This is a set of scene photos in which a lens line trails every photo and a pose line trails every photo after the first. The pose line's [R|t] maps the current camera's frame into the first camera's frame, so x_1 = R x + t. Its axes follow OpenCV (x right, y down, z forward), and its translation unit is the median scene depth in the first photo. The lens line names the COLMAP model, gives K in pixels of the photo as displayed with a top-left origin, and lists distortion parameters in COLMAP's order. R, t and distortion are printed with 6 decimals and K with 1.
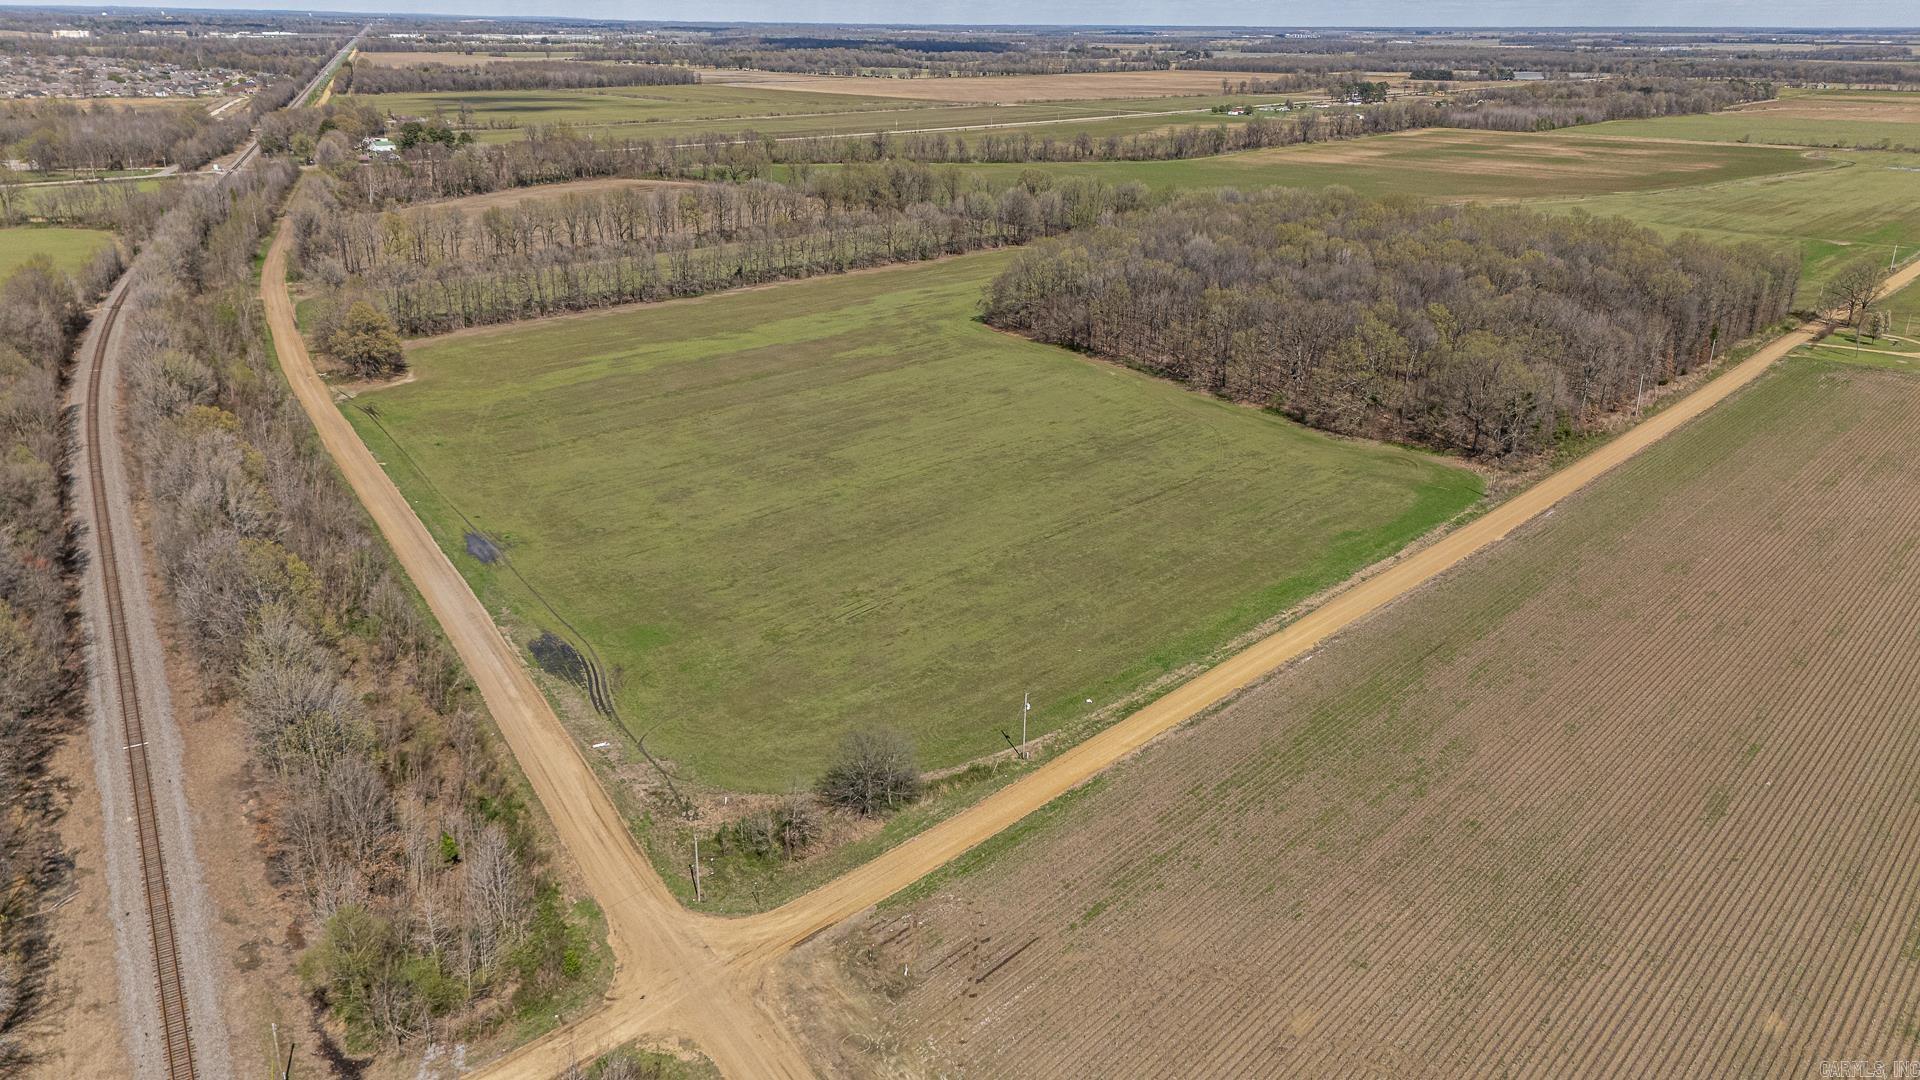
lens RADIAL K [[1387.5, 0, 960.8], [0, 1387.5, 539.5], [0, 0, 1]] dist [0.052568, -0.003766]
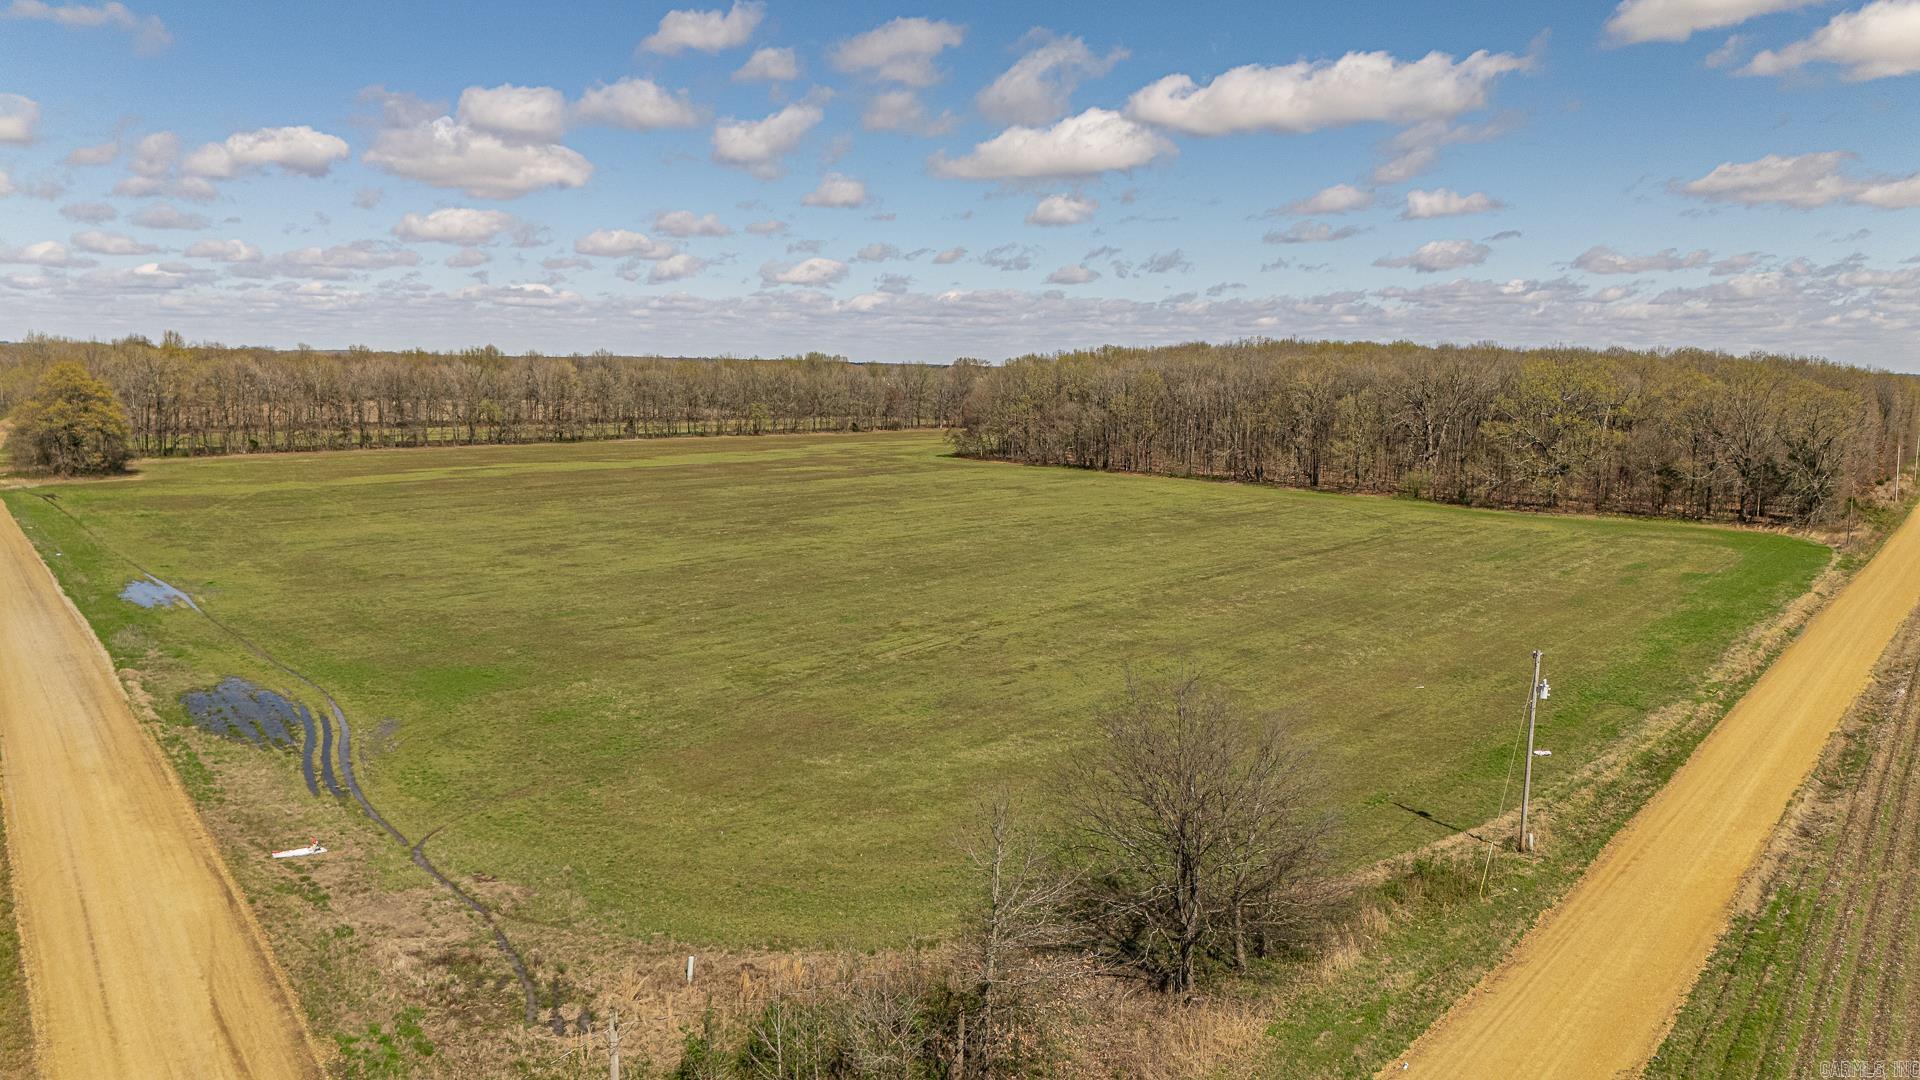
lens RADIAL K [[1387.5, 0, 956.2], [0, 1387.5, 534.6], [0, 0, 1]] dist [0.052568, -0.003766]
pose [[0.995697, -0.001746, 0.092649, -0.123638], [0.023101, 0.972932, -0.229934, 0.147815], [-0.089740, 0.231085, 0.968786, 0.605030]]
